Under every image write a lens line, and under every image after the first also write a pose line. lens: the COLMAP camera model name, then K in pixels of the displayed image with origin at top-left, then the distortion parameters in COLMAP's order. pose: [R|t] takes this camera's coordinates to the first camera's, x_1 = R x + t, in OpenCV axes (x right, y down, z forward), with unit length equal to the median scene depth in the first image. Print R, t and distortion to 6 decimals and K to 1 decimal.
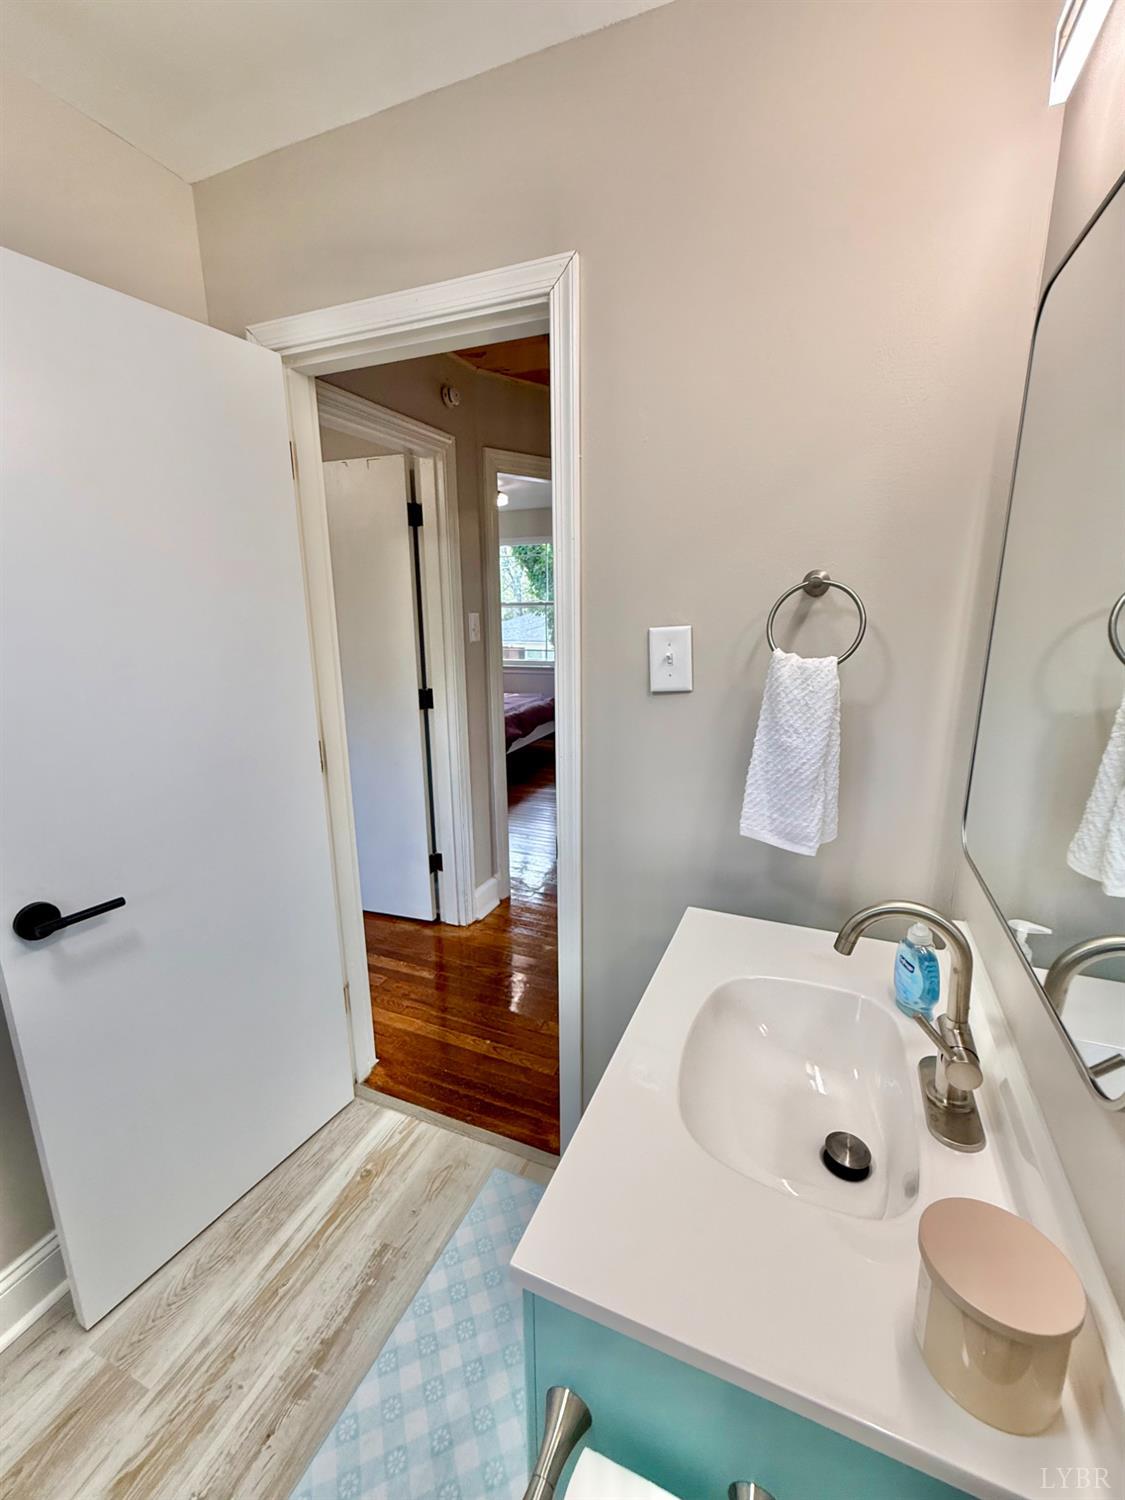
lens RADIAL K [[621.7, 0, 562.5], [0, 621.7, 750.0], [0, 0, 1]] dist [0.000239, 0.000064]
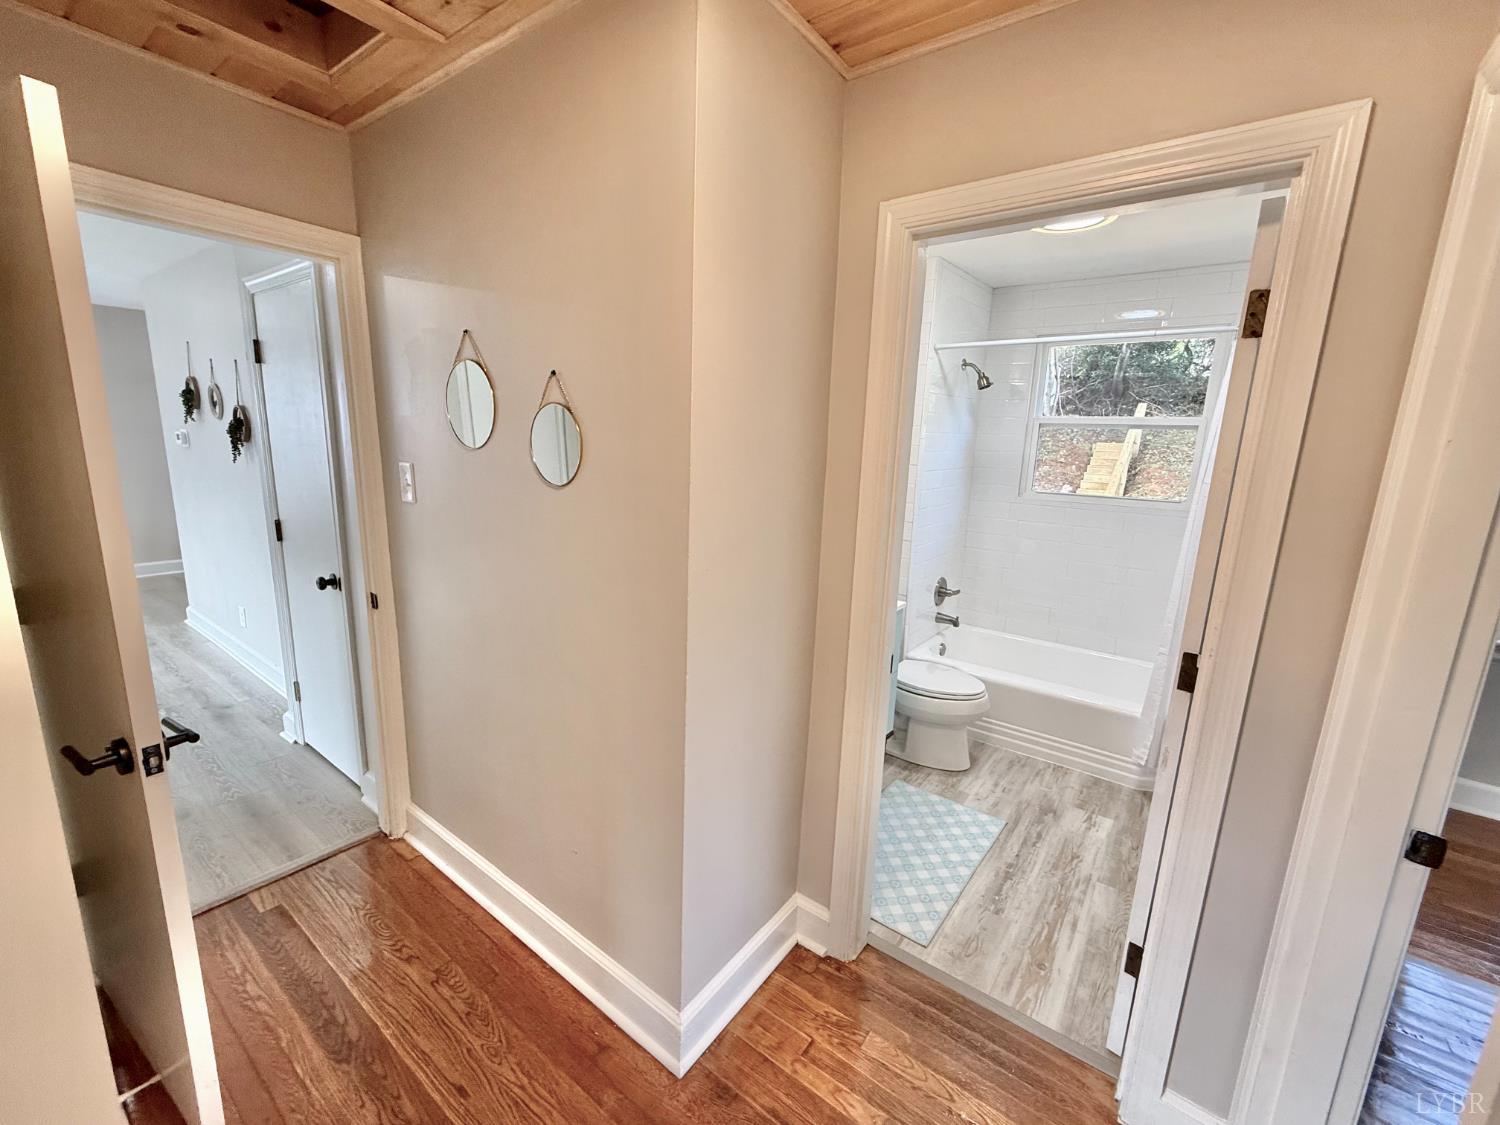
lens RADIAL K [[621.7, 0, 750.0], [0, 621.7, 562.5], [0, 0, 1]] dist [0.000239, 0.000064]
pose [[-0.968587, -0.075367, 0.236977, -0.011285], [0.029976, 0.910631, 0.412132, -0.534300], [-0.246860, 0.406290, -0.879766, 2.012312]]
